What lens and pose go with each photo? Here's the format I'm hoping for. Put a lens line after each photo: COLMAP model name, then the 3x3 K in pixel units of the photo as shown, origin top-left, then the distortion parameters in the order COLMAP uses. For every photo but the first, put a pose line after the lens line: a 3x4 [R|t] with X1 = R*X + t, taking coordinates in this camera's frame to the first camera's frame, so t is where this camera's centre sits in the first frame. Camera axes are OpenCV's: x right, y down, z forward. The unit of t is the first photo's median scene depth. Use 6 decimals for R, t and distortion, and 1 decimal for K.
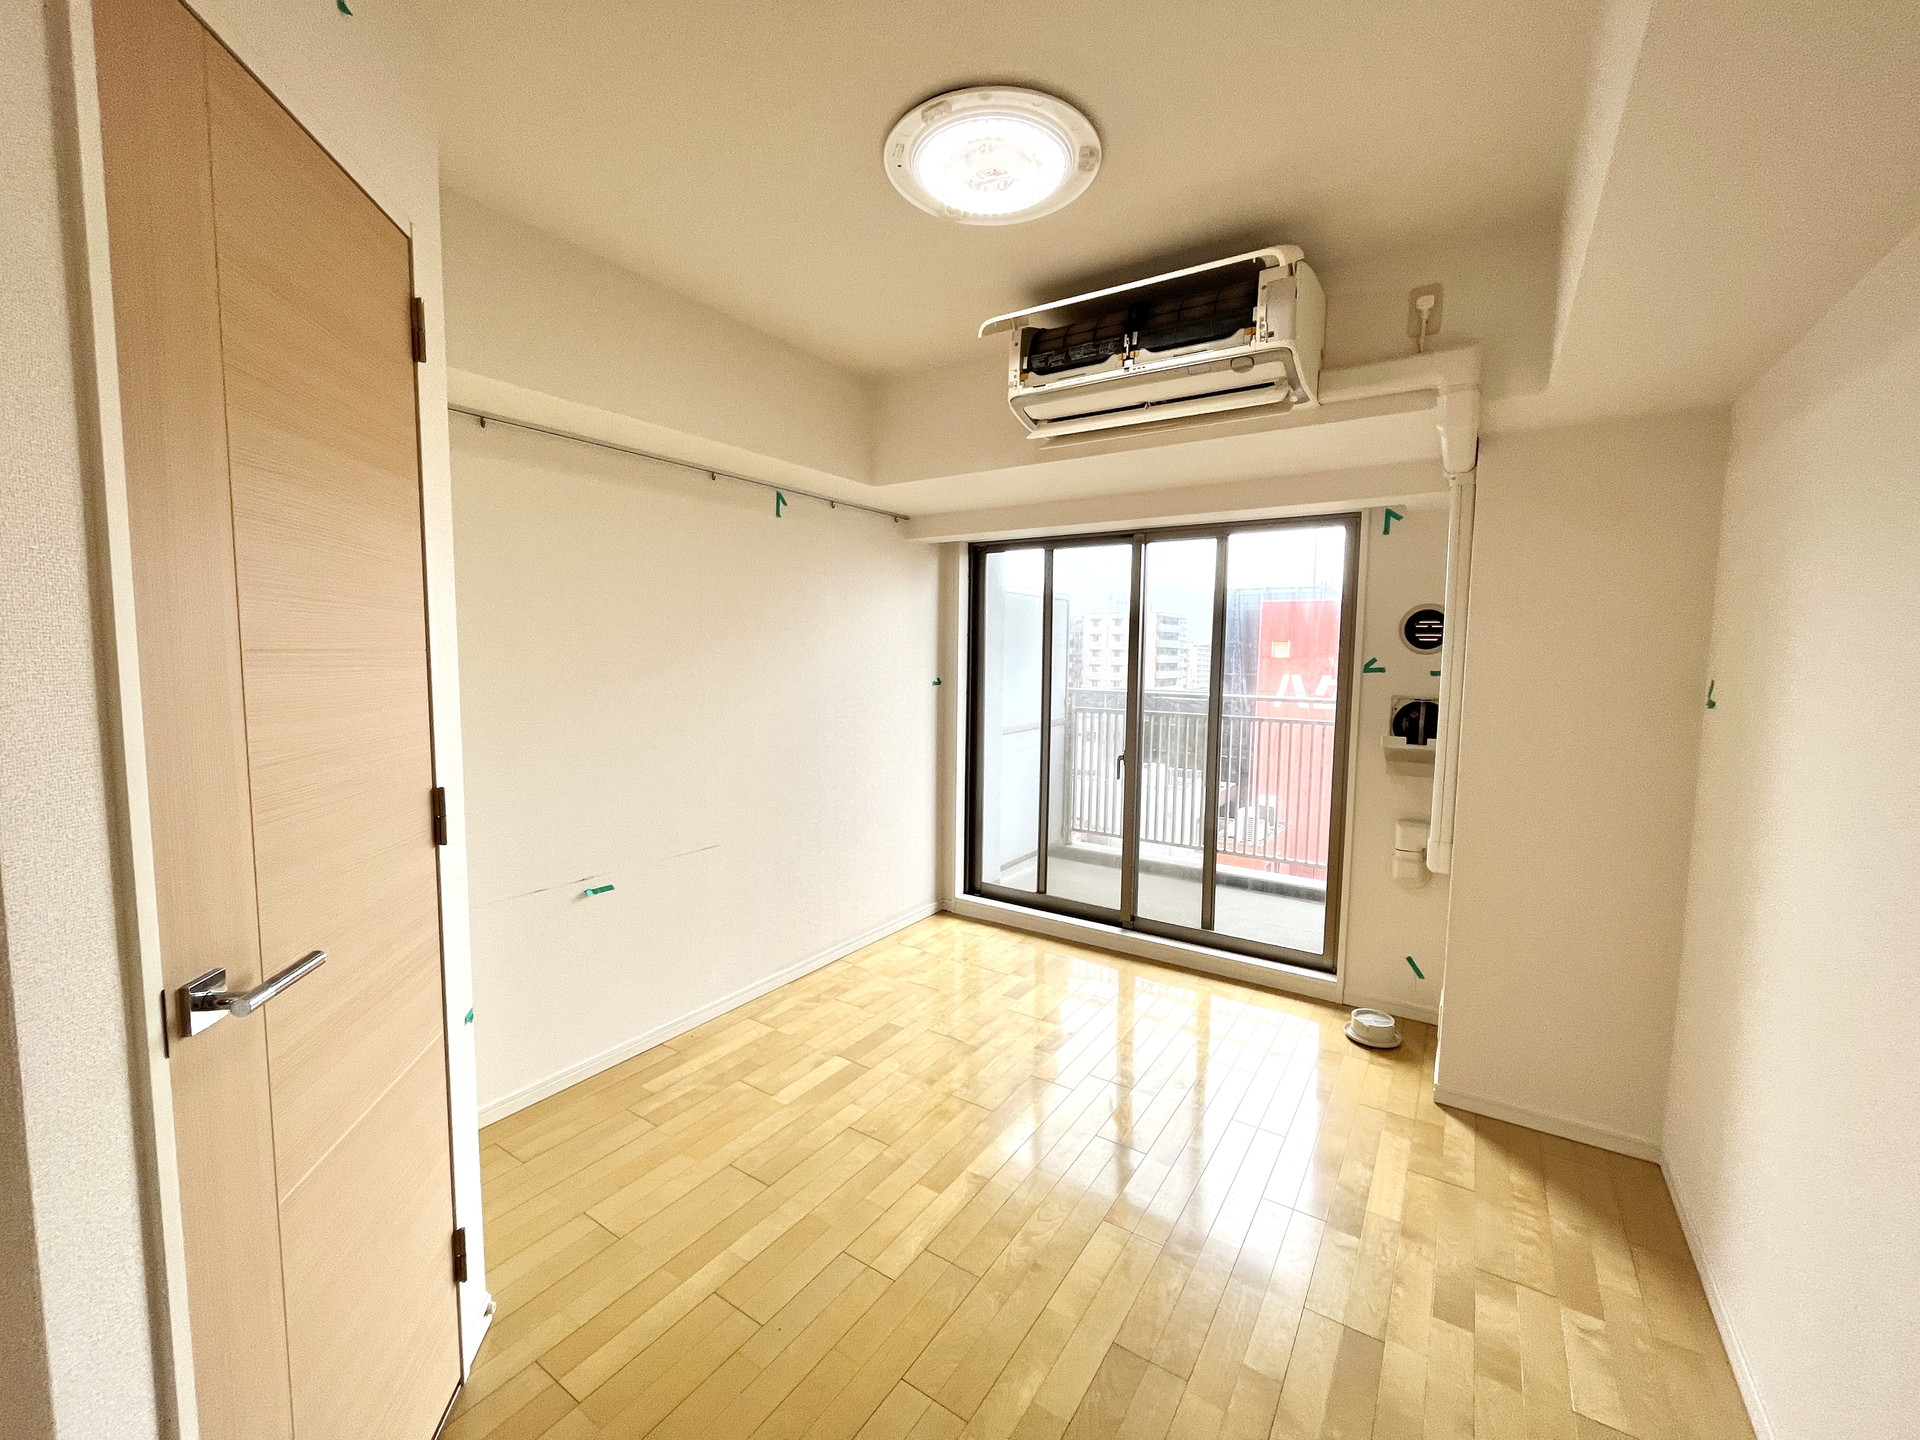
lens RADIAL K [[777.5, 0, 969.0], [0, 777.5, 716.1], [0, 0, 1]] dist [-0.001725, -0.000307]
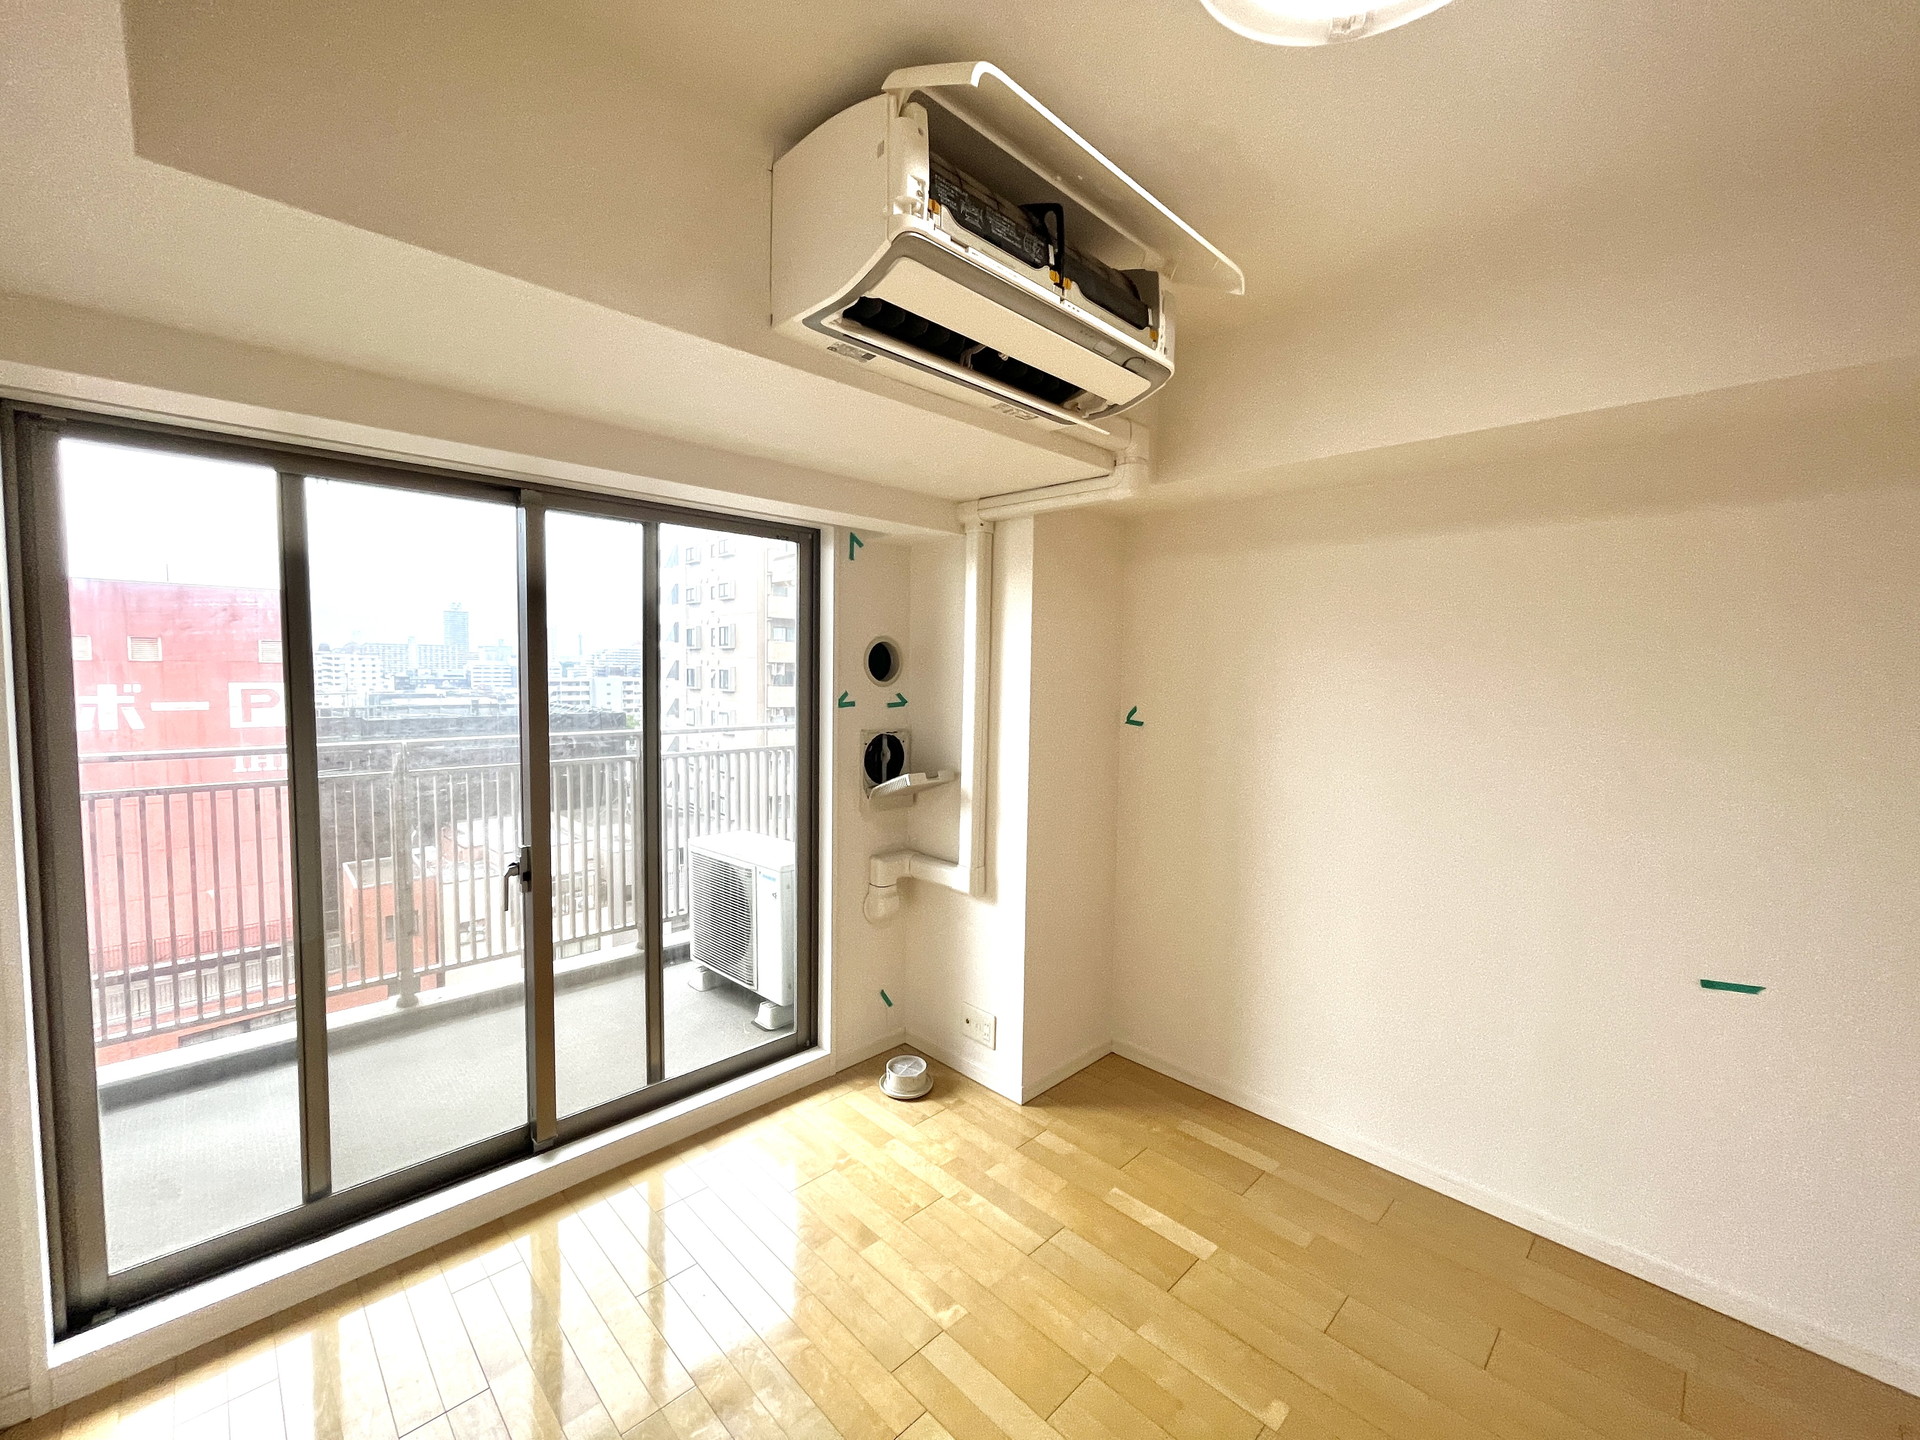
lens RADIAL K [[777.5, 0, 949.4], [0, 777.5, 713.0], [0, 0, 1]] dist [-0.001725, -0.000307]
pose [[0.222451, -0.064861, 0.972784, -0.353845], [0.071553, 0.996180, 0.050058, -0.086403], [-0.972315, 0.058470, 0.226242, 0.669514]]
